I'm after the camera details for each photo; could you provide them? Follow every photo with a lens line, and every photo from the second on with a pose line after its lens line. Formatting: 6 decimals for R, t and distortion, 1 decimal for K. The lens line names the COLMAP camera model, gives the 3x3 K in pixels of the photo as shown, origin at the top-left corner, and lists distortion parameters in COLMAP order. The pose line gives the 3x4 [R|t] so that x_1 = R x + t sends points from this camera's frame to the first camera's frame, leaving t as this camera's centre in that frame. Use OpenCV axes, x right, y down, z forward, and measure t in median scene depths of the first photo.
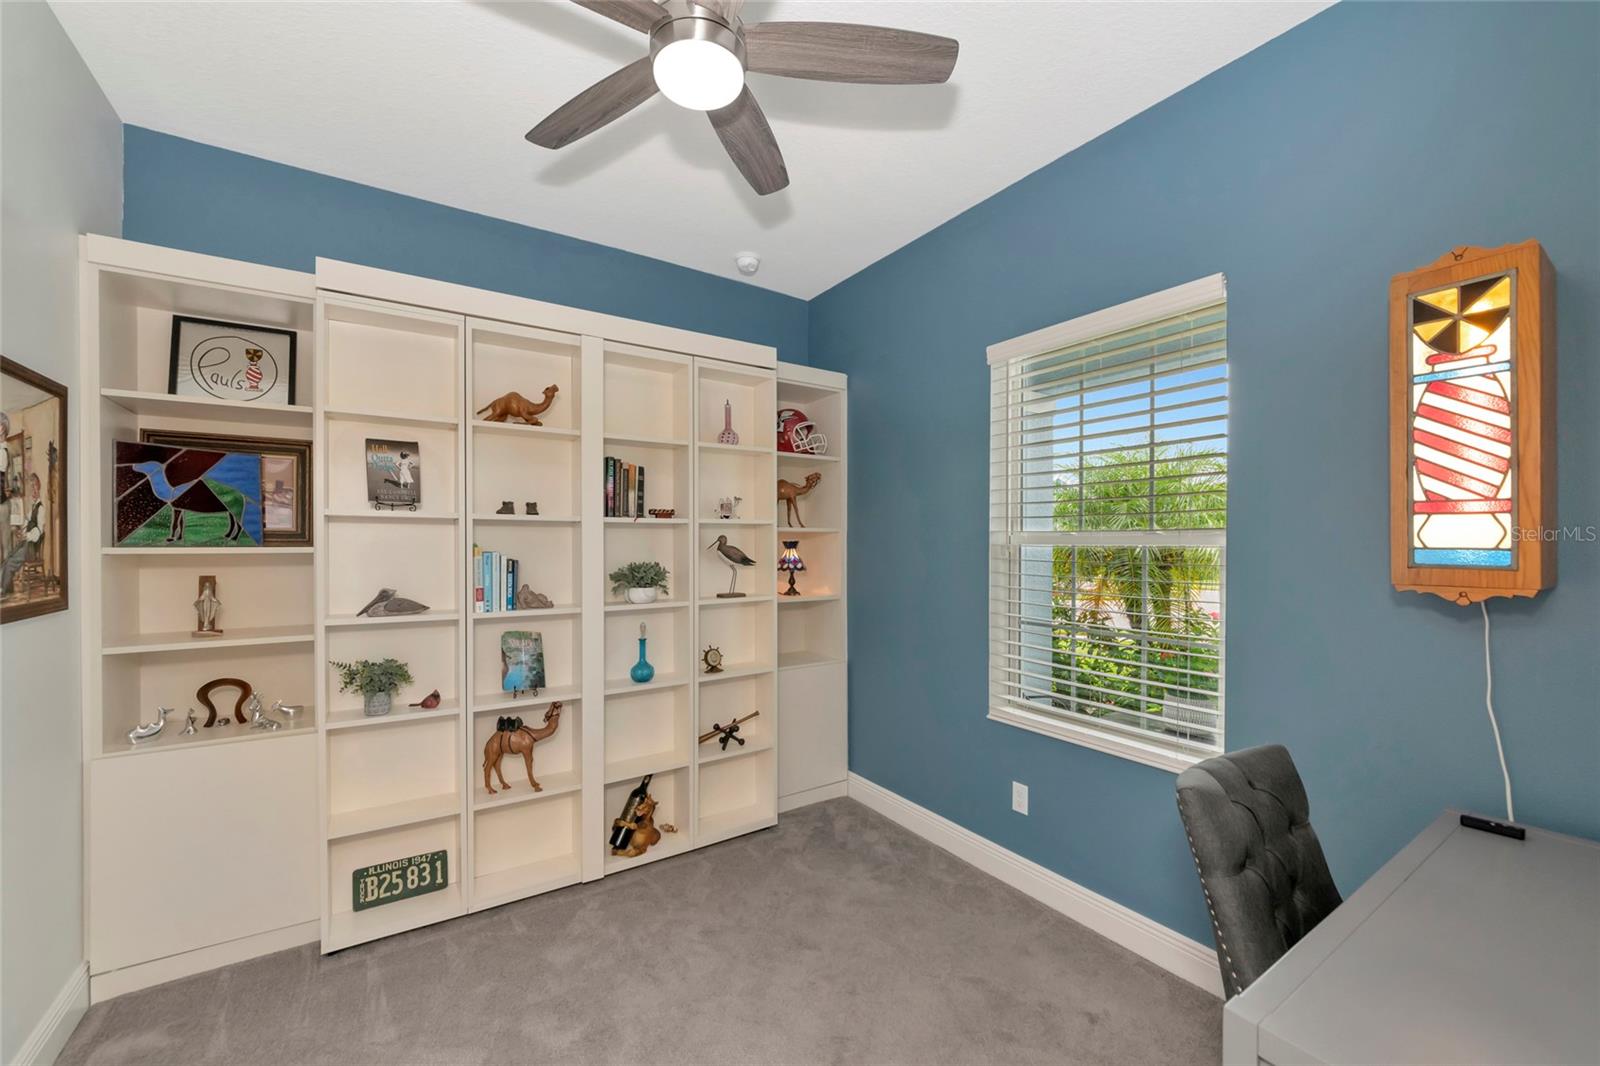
lens RADIAL K [[621.0, 0, 793.0], [0, 621.0, 547.0], [0, 0, 1]] dist [-0.004760, 0.000413]
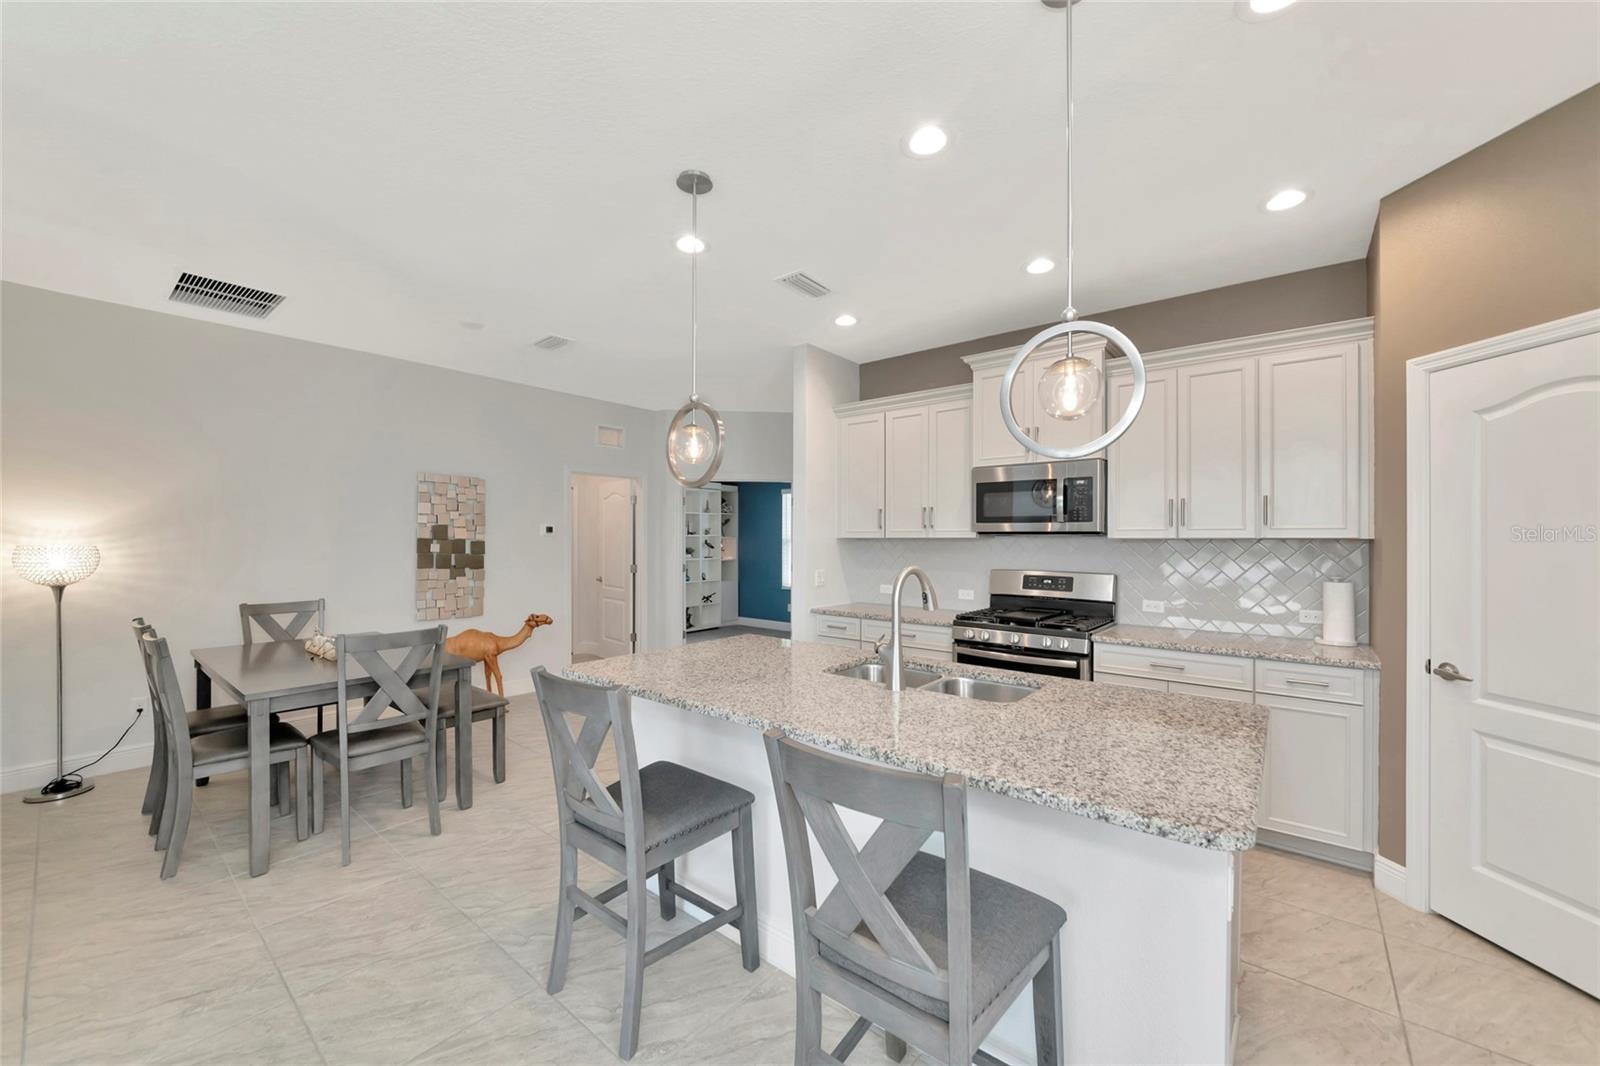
lens RADIAL K [[621.0, 0, 795.2], [0, 621.0, 542.6], [0, 0, 1]] dist [-0.004760, 0.000413]
pose [[0.954080, -0.000480, 0.299553, -0.856480], [0.001953, 0.999987, -0.004620, 0.021092], [-0.299547, 0.004993, 0.954069, -3.042838]]
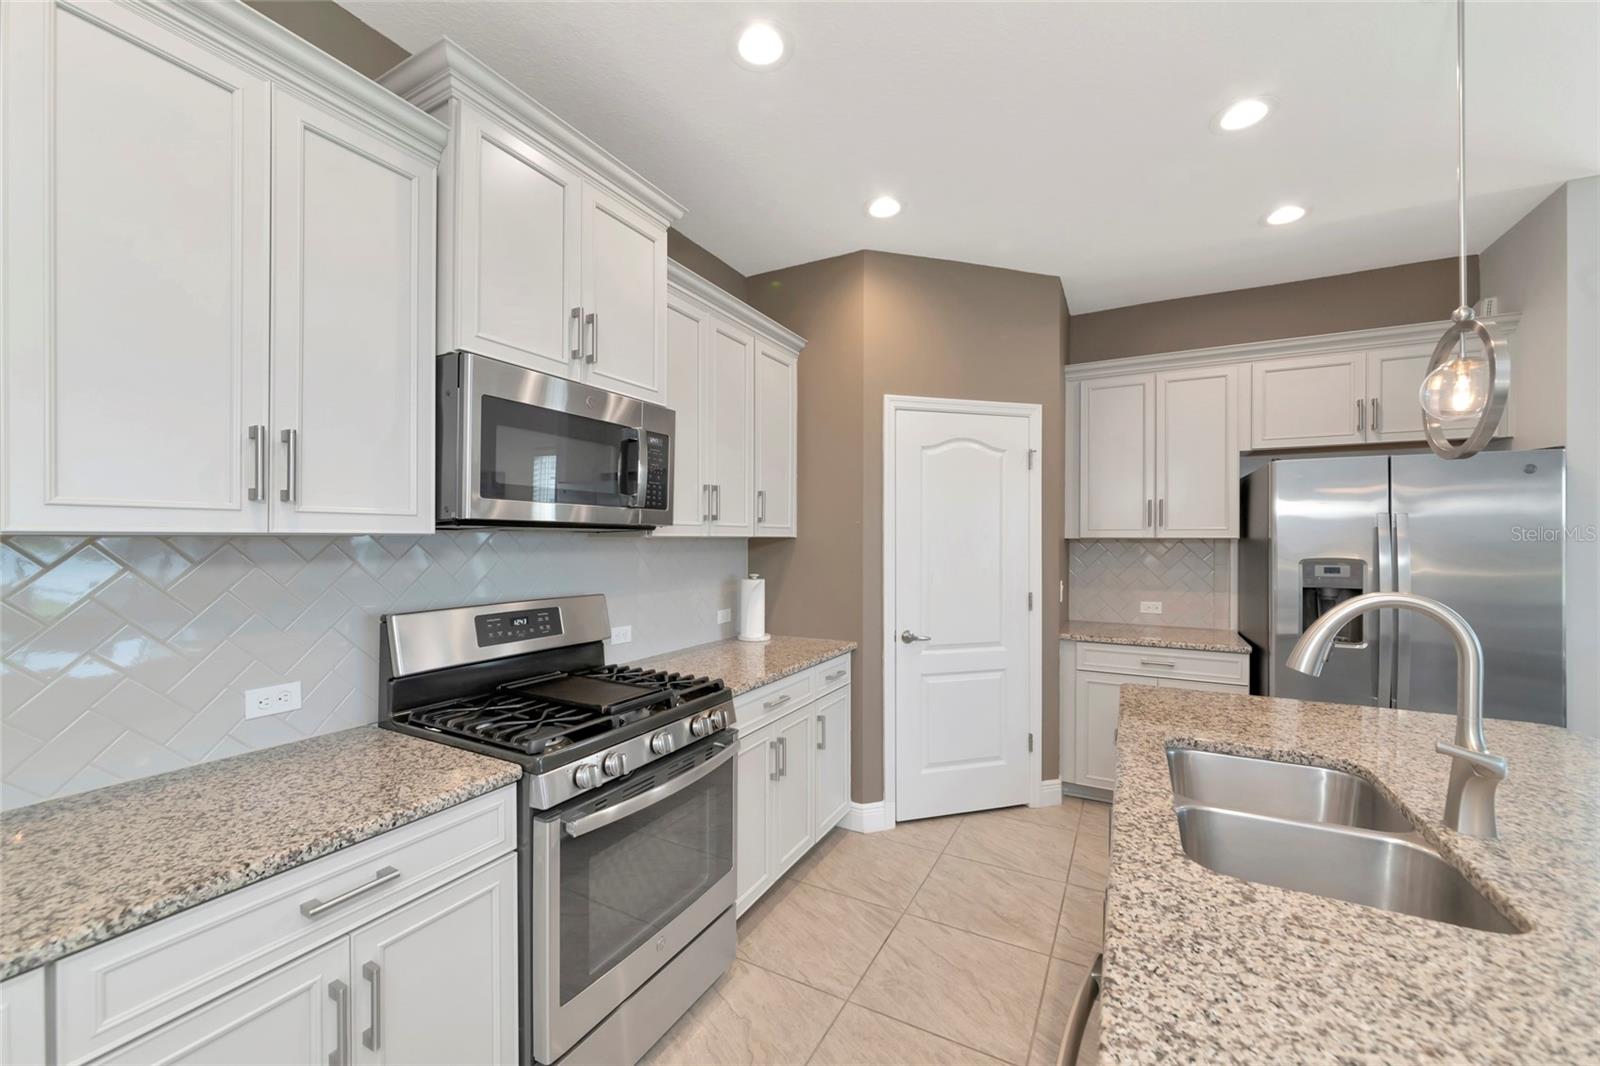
lens RADIAL K [[621.0, 0, 793.3], [0, 621.0, 538.8], [0, 0, 1]] dist [-0.004760, 0.000413]
pose [[-0.471418, -0.002772, 0.881906, -0.604329], [0.007643, 0.999945, 0.007229, 0.002044], [-0.881877, 0.010148, -0.471370, -1.474210]]
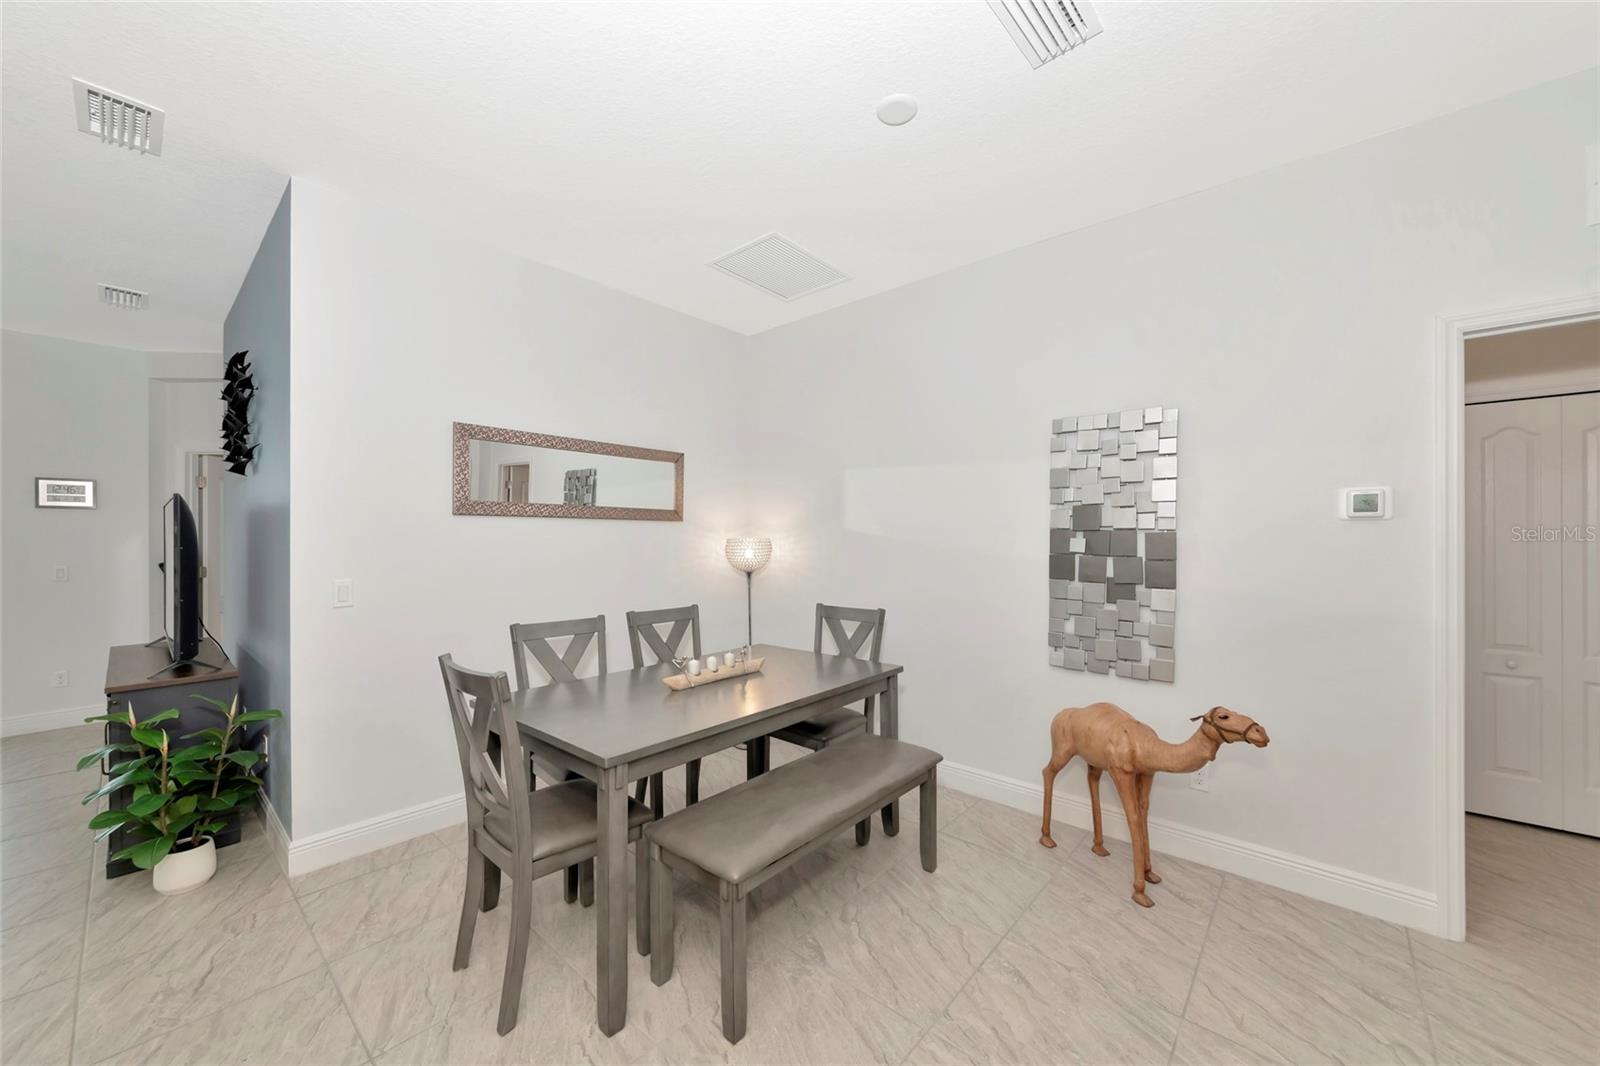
lens RADIAL K [[605.2, 0, 790.0], [0, 605.2, 541.0], [0, 0, 1]] dist [-0.007225, 0.000215]
pose [[0.266112, 0.004512, -0.963932, -0.367729], [-0.010032, 0.999948, 0.001911, 0.022778], [0.963890, 0.009161, 0.266143, -1.374197]]
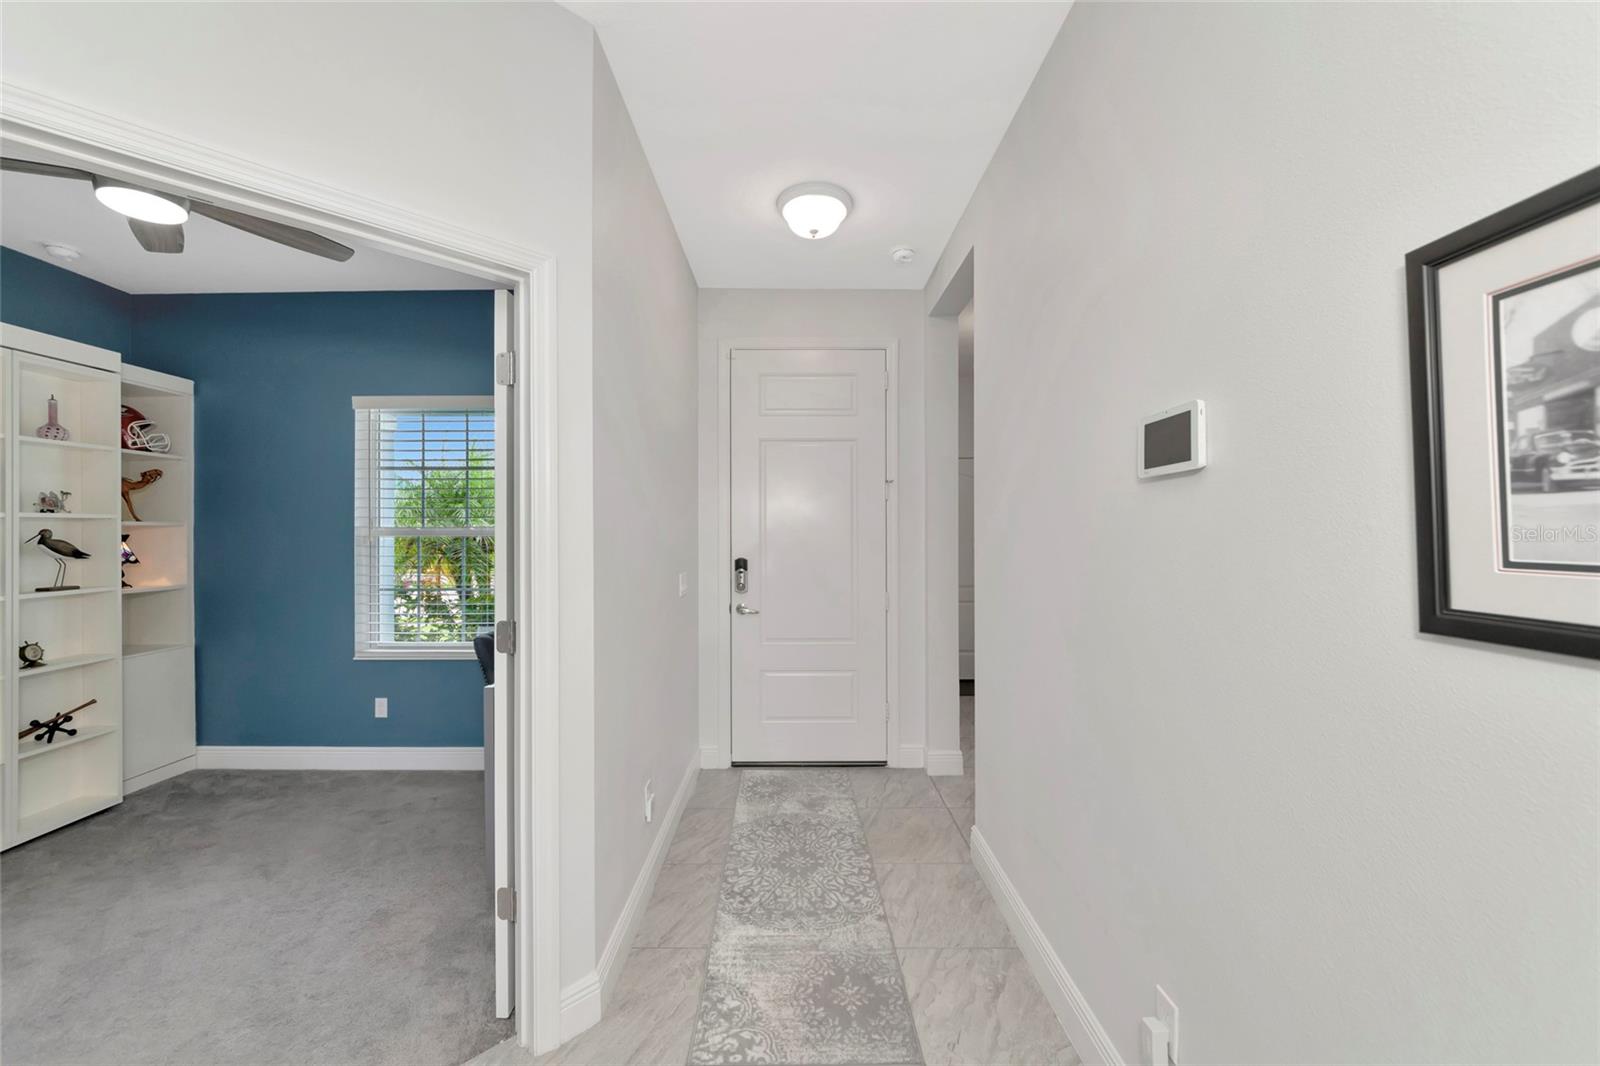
lens RADIAL K [[621.0, 0, 803.0], [0, 621.0, 530.6], [0, 0, 1]] dist [-0.004760, 0.000413]
pose [[0.541903, -0.001623, 0.840439, -0.372418], [0.009835, 0.999942, -0.004410, -0.000512], [-0.840383, 0.010656, 0.541888, -0.733548]]
